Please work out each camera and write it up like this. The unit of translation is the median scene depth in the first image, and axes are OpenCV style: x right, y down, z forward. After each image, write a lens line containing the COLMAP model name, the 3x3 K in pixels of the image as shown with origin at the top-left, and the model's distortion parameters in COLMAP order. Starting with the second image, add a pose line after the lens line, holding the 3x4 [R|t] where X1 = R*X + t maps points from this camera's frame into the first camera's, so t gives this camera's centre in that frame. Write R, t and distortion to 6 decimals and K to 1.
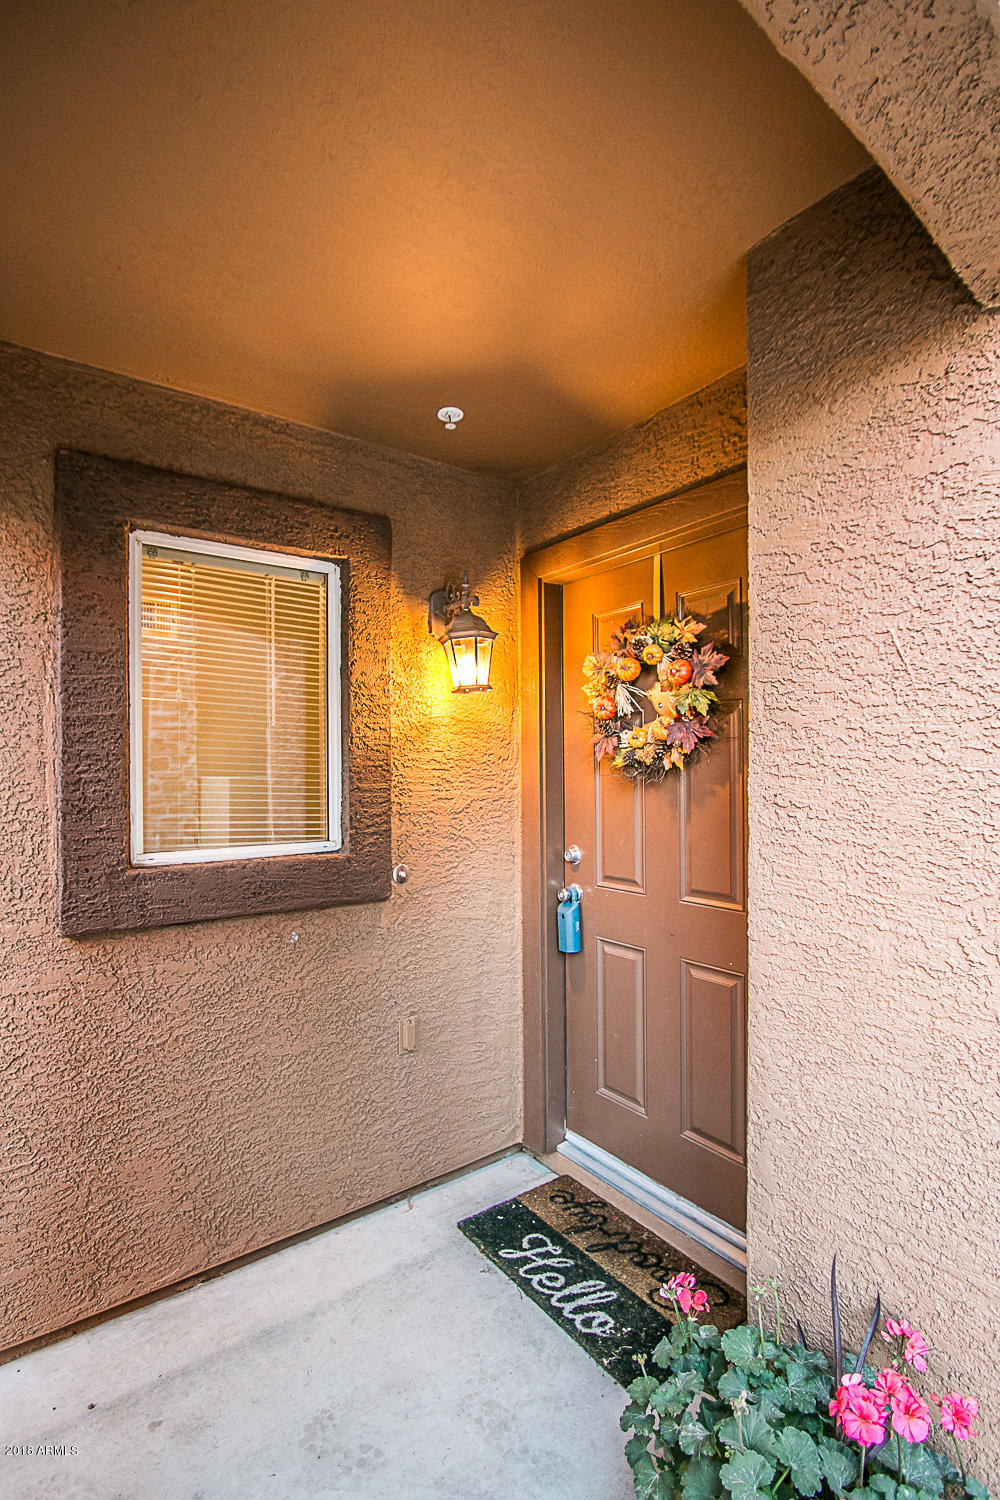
lens RADIAL K [[689.8, 0, 499.5], [0, 689.8, 758.8], [0, 0, 1]] dist [-0.017385, 0.003372]
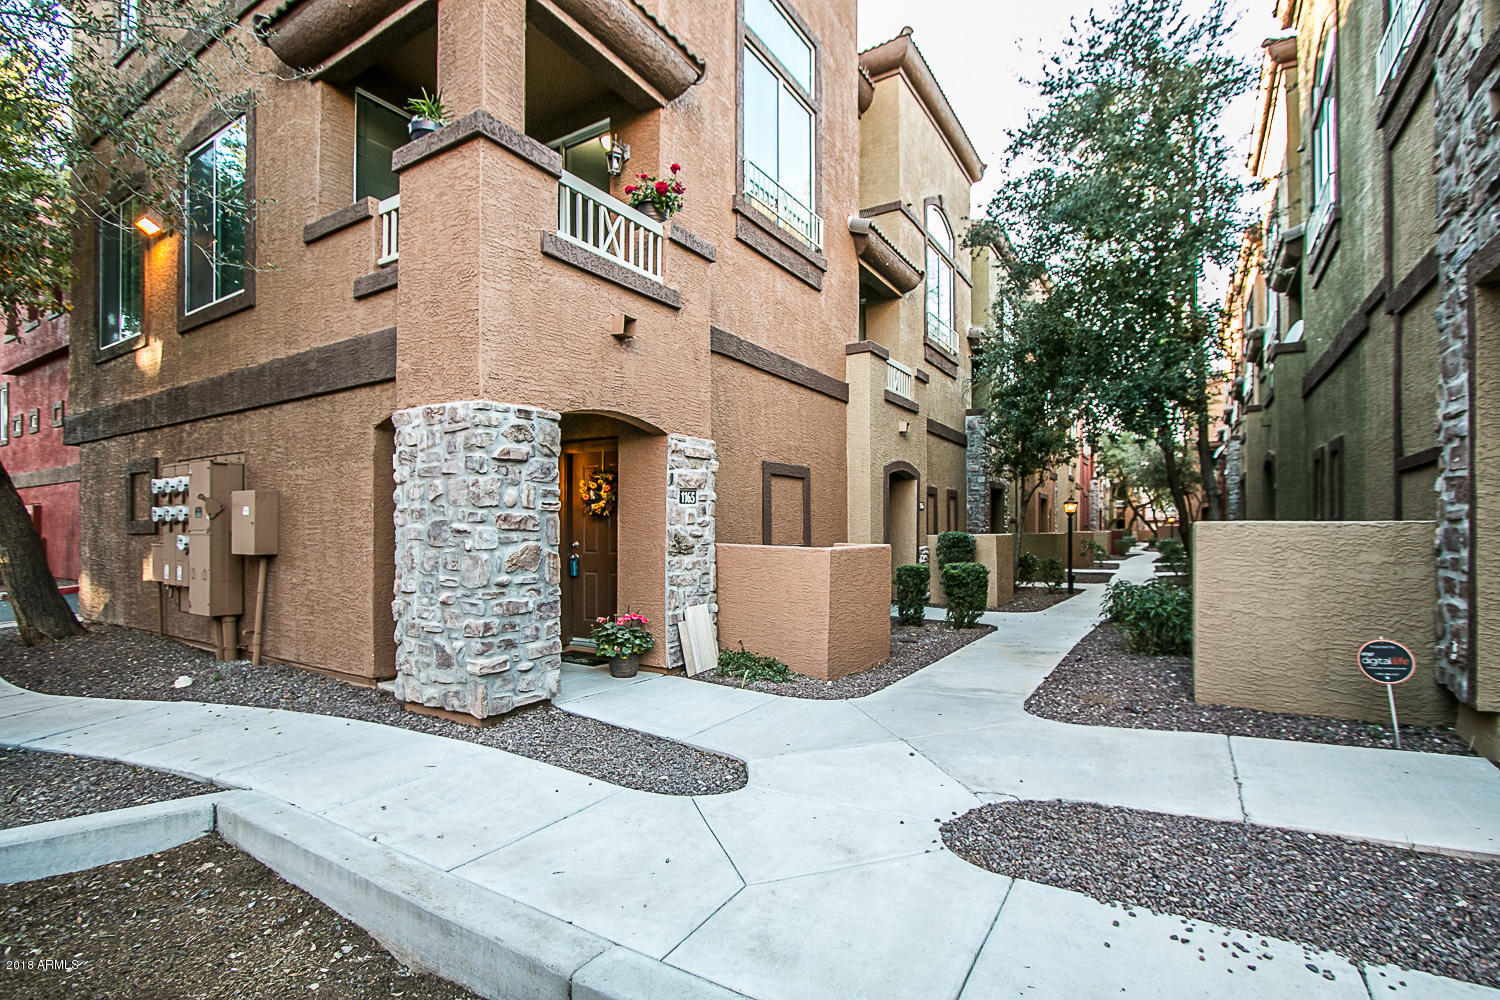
lens RADIAL K [[689.8, 0, 751.6], [0, 689.8, 512.3], [0, 0, 1]] dist [-0.017385, 0.003372]
pose [[0.930038, 0.004879, 0.367430, -0.325955], [-0.011079, 0.999830, 0.014766, -0.058579], [-0.367295, -0.017803, 0.929934, -2.365740]]
